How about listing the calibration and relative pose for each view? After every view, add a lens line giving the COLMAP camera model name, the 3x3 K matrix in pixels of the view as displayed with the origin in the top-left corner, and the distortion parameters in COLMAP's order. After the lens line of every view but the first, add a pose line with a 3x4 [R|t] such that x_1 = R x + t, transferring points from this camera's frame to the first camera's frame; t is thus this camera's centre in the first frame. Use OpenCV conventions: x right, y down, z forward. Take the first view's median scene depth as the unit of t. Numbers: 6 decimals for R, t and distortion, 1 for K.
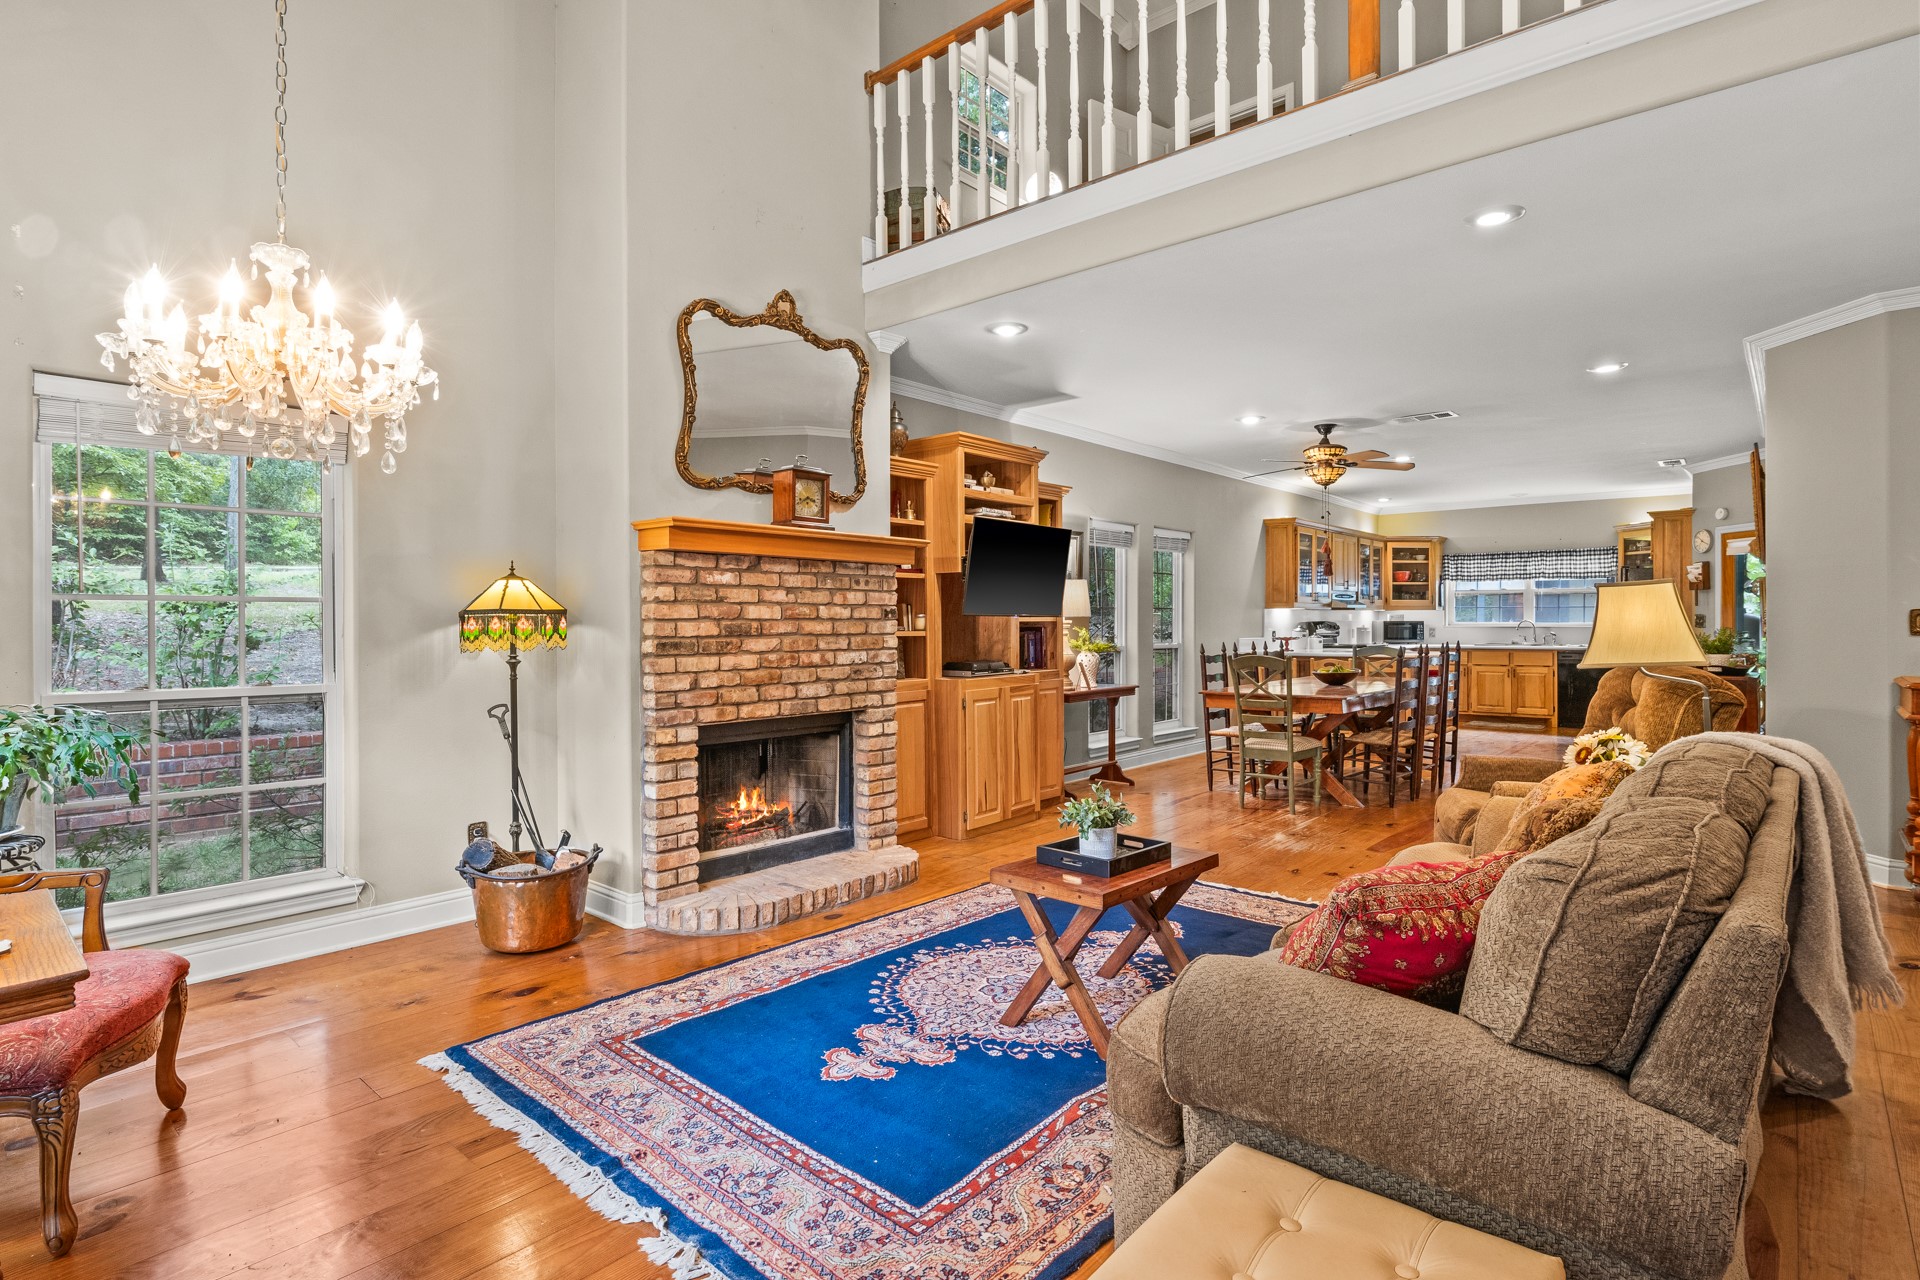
lens RADIAL K [[961.6, 0, 958.6], [0, 961.6, 625.3], [0, 0, 1]] dist [-0.005026, -0.002853]
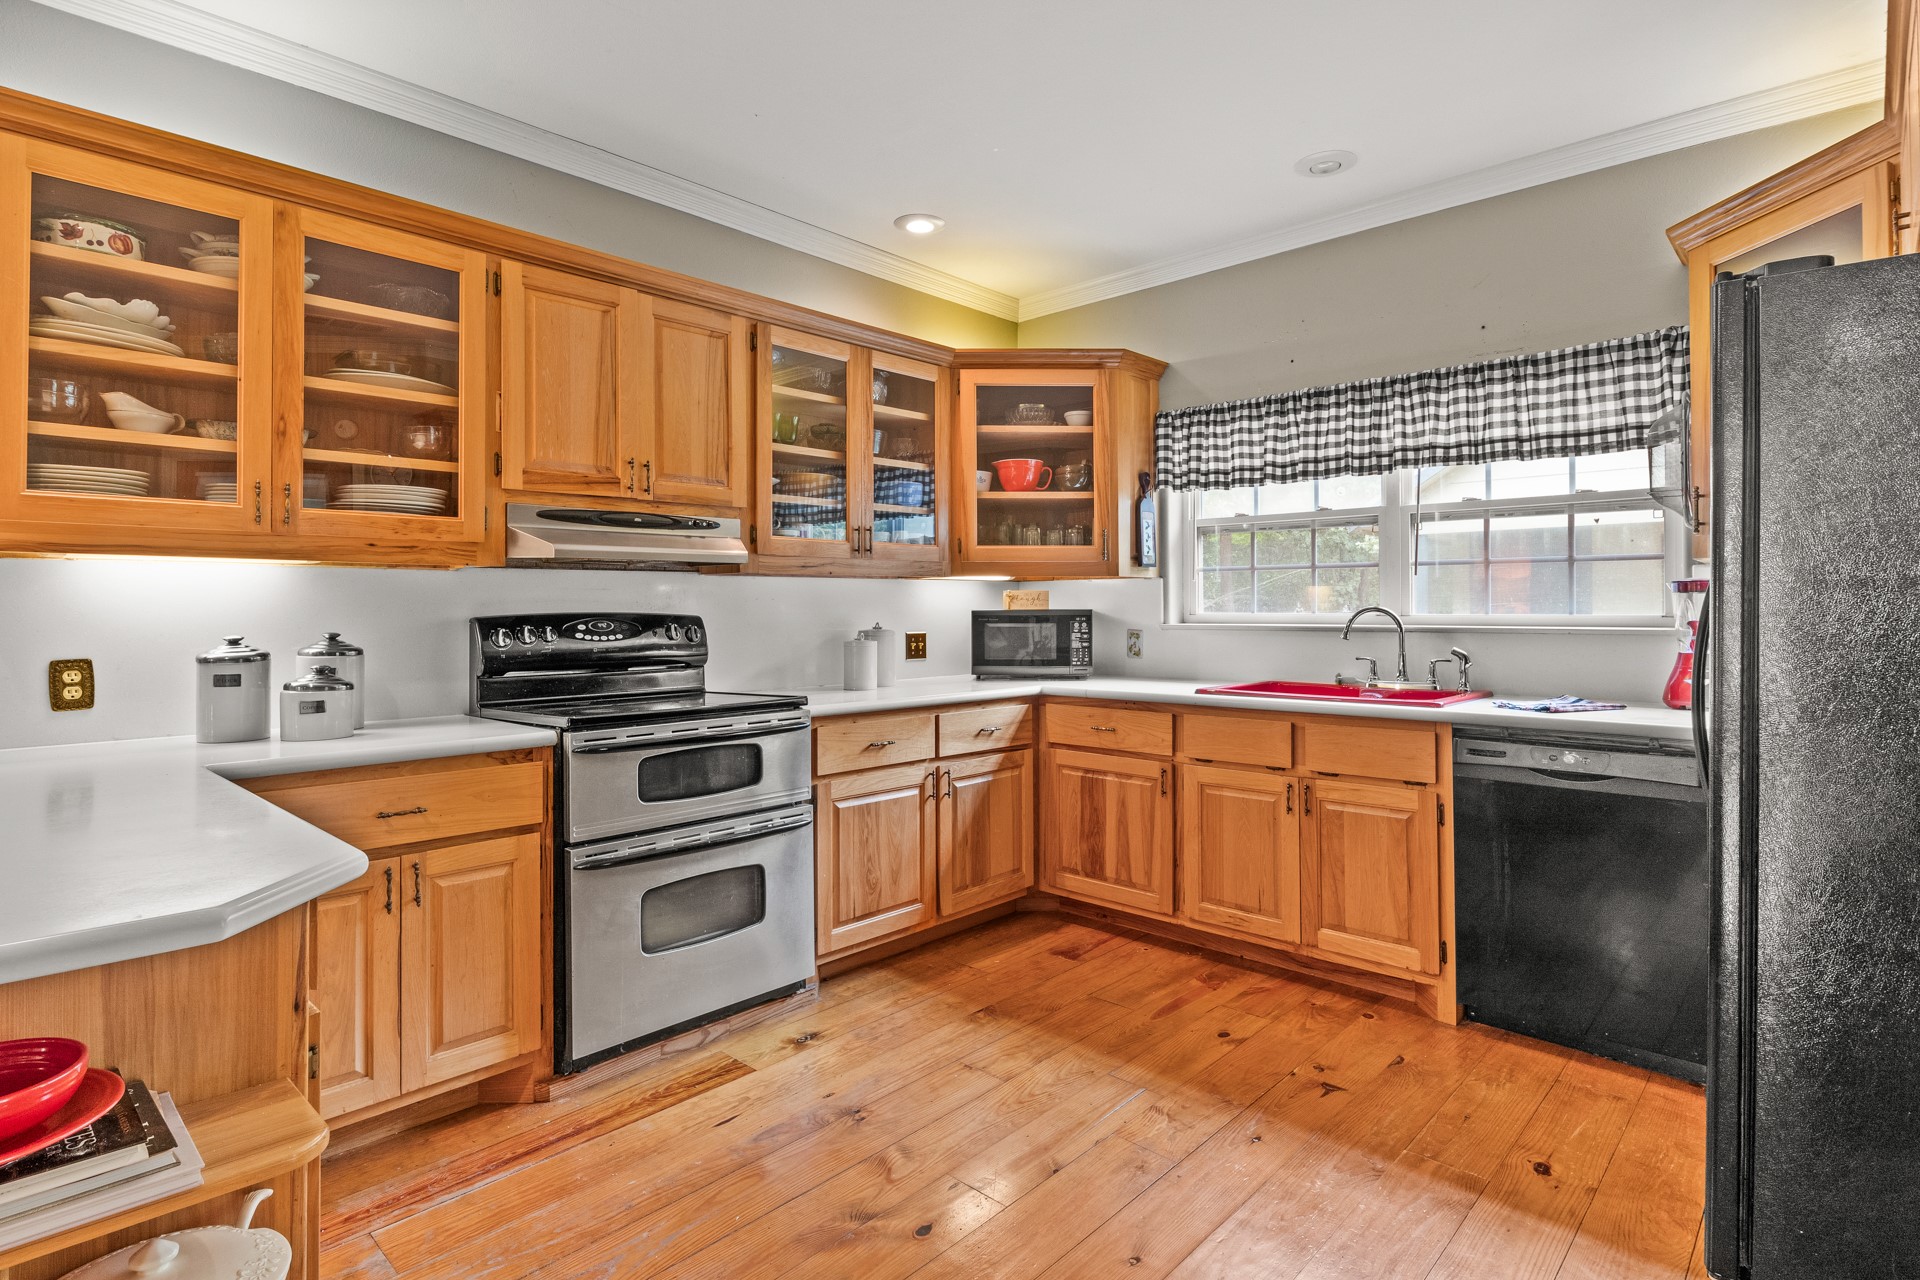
lens RADIAL K [[961.6, 0, 969.5], [0, 961.6, 596.6], [0, 0, 1]] dist [-0.005026, -0.002853]
pose [[0.999500, -0.002710, -0.031506, 0.477929], [0.002194, 0.999863, -0.016385, -0.003846], [0.031546, 0.016308, 0.999369, 0.702019]]
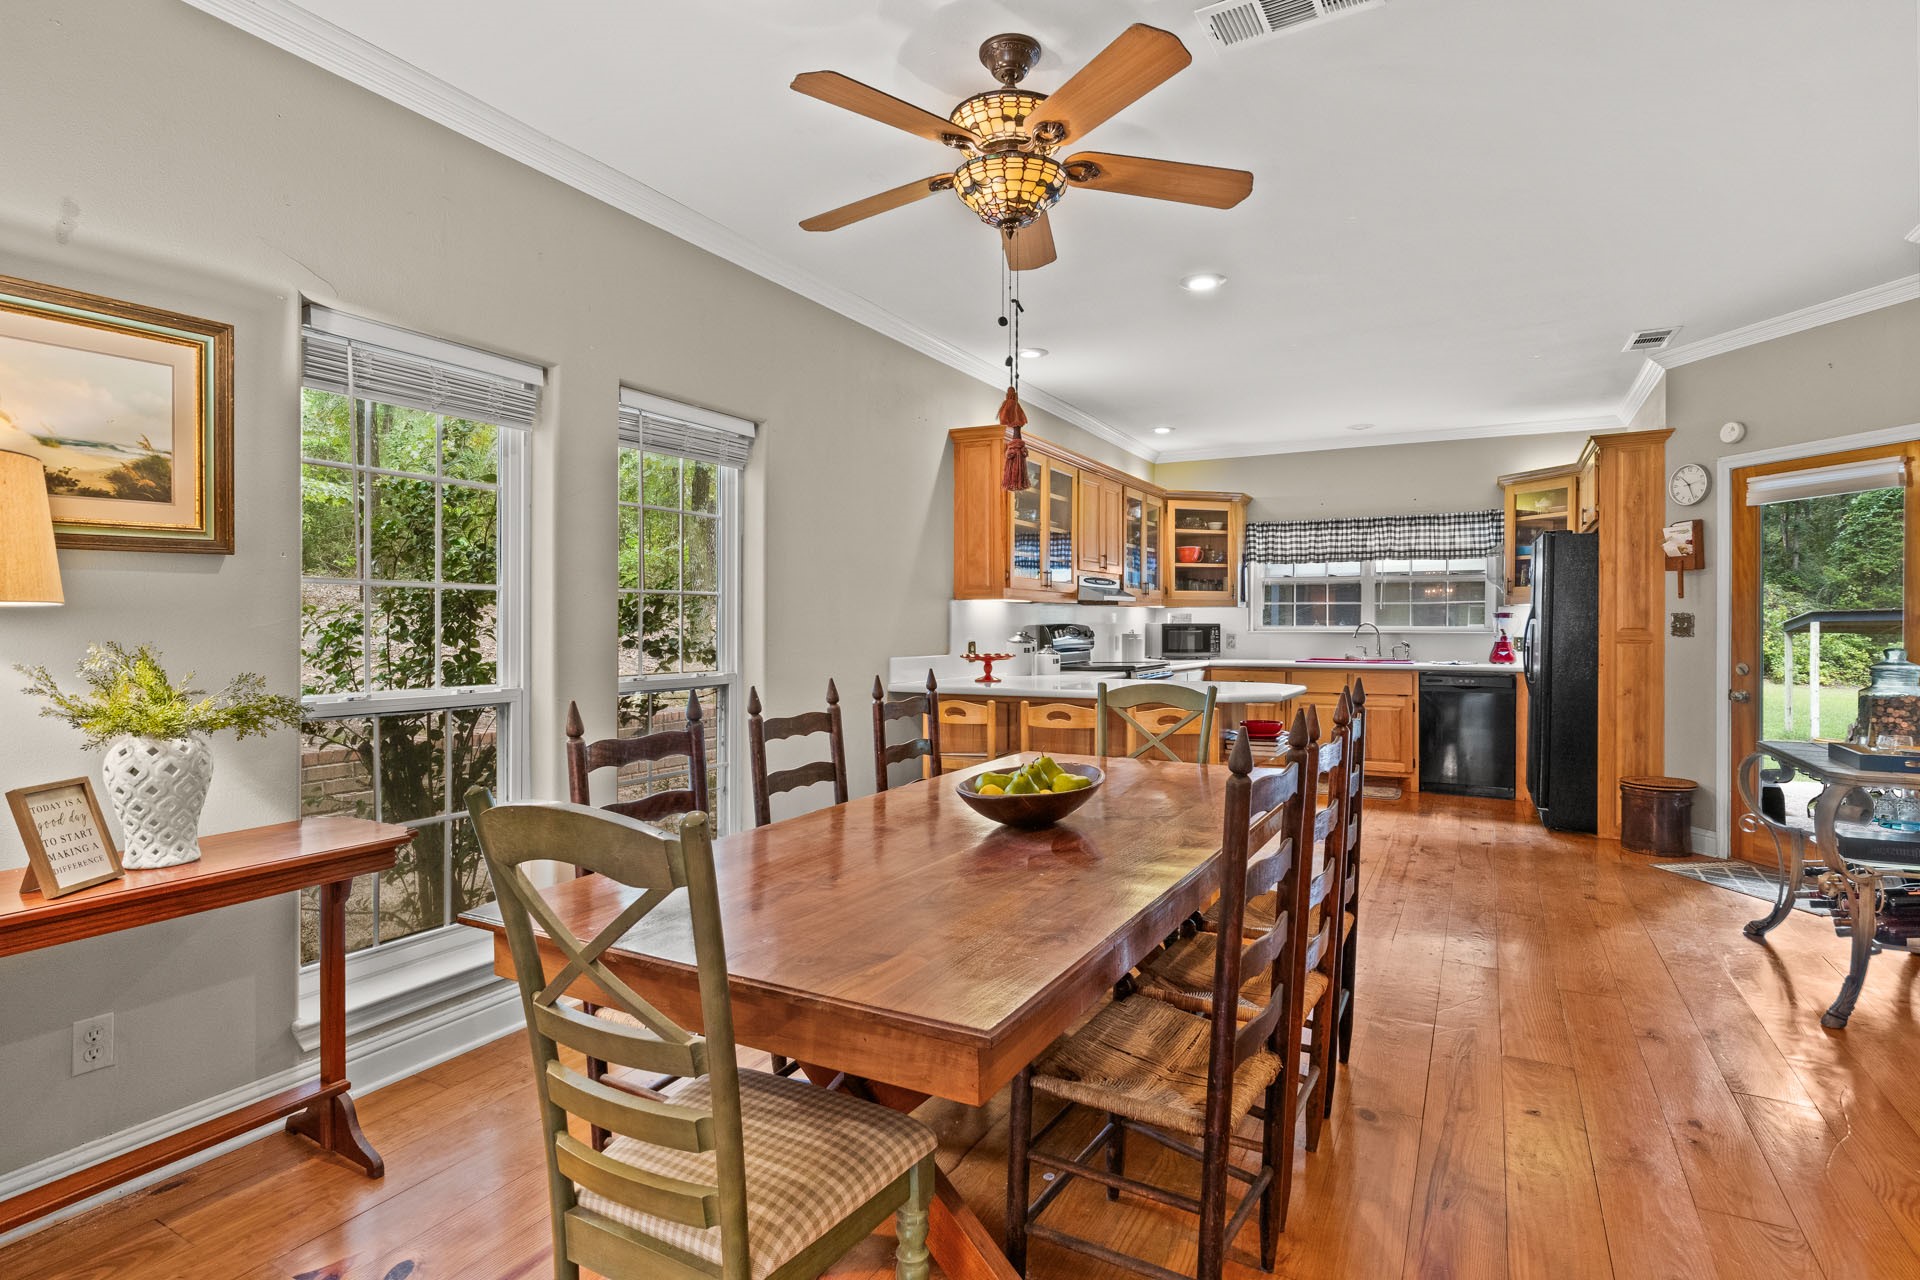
lens RADIAL K [[961.6, 0, 961.4], [0, 961.6, 637.2], [0, 0, 1]] dist [-0.005026, -0.002853]
pose [[0.976411, -0.002006, 0.215911, 0.182372], [-0.000535, 0.999931, 0.011711, -0.002962], [-0.215920, -0.011550, 0.976343, 0.423715]]
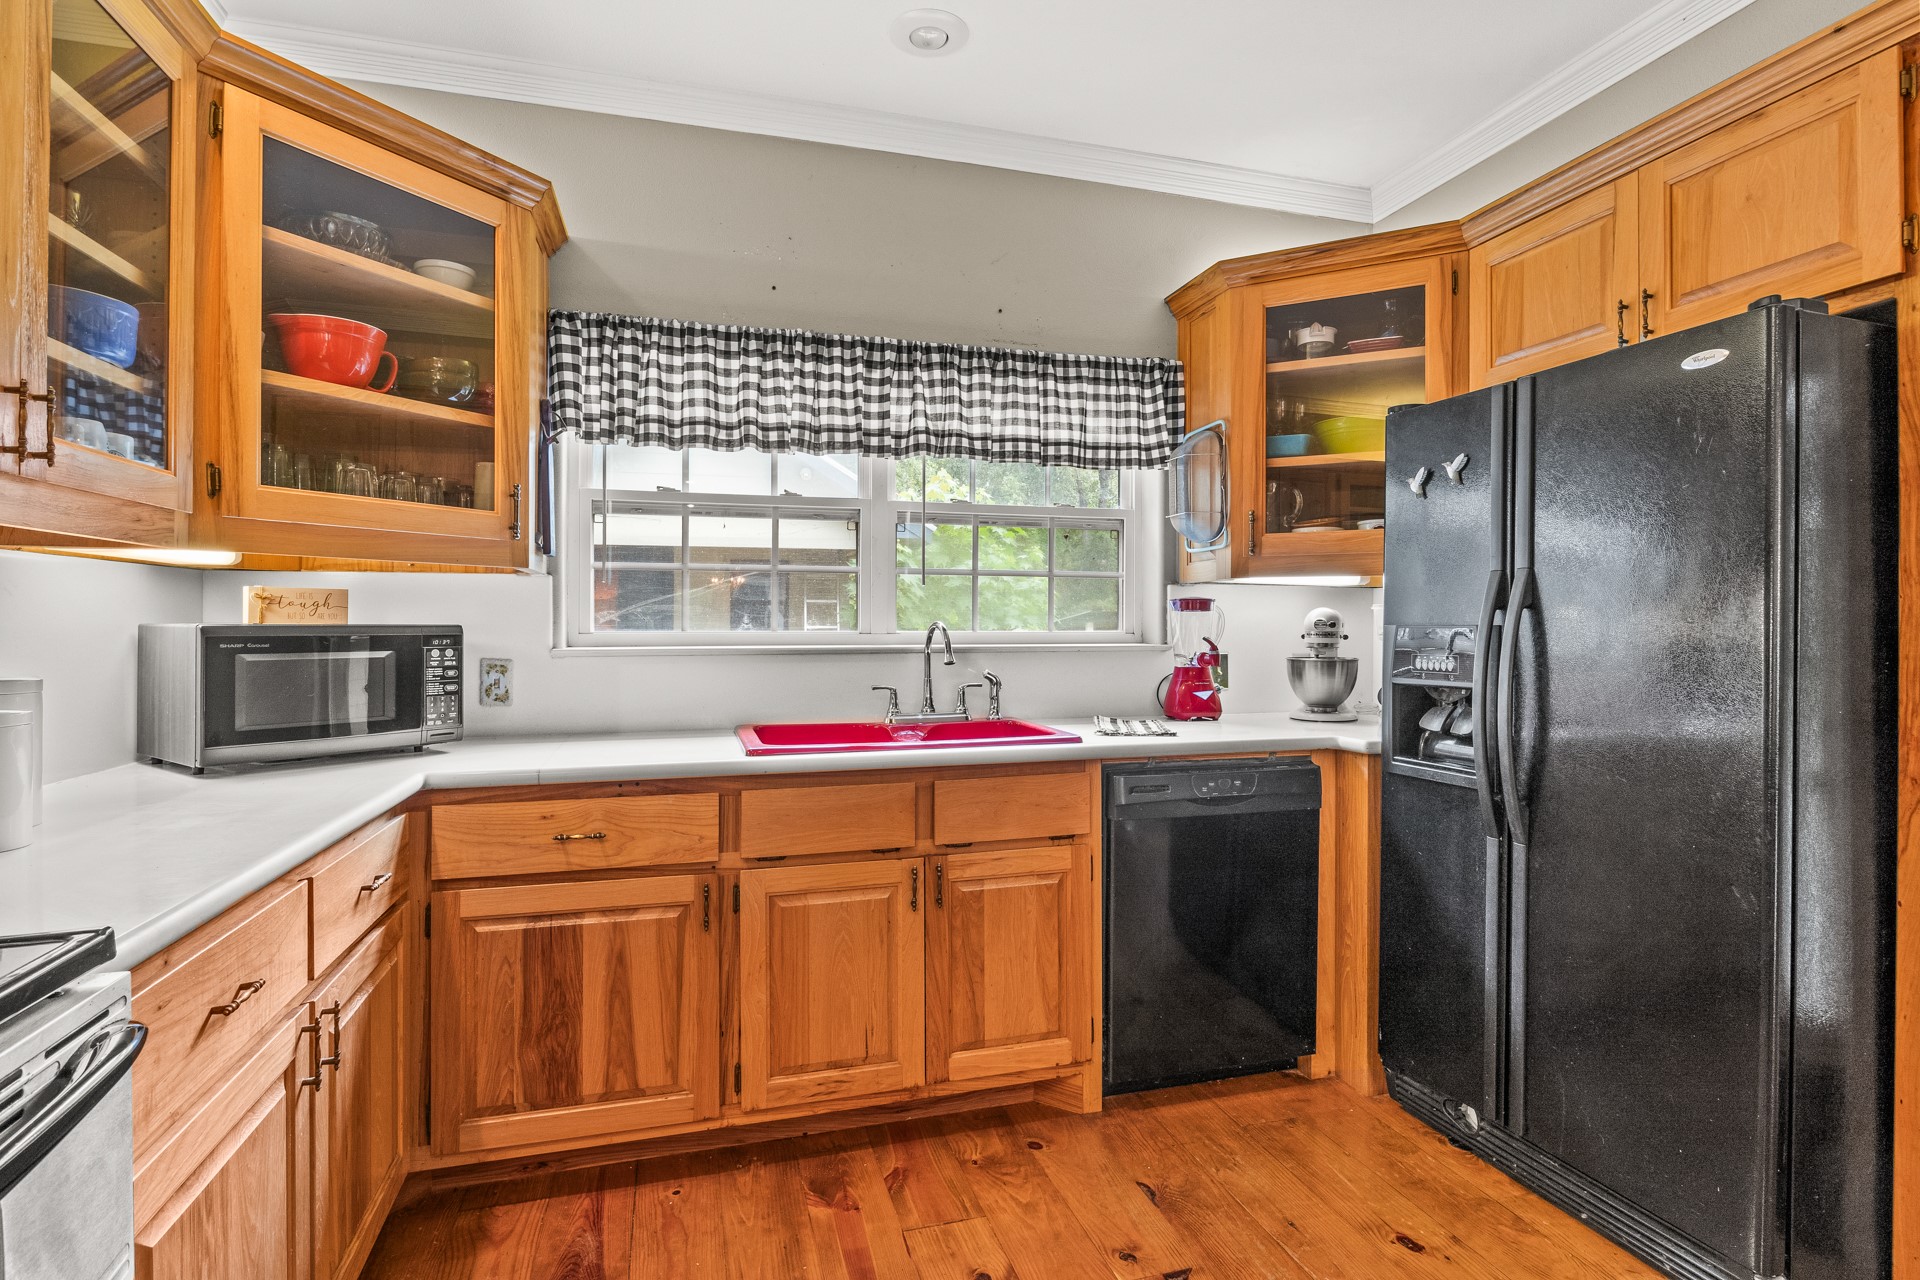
lens RADIAL K [[961.6, 0, 964.6], [0, 961.6, 621.0], [0, 0, 1]] dist [-0.005026, -0.002853]
pose [[0.541623, 0.003456, 0.840614, 0.401361], [0.002292, 0.999982, -0.005588, -0.004305], [-0.840618, 0.004954, 0.541606, 0.861813]]
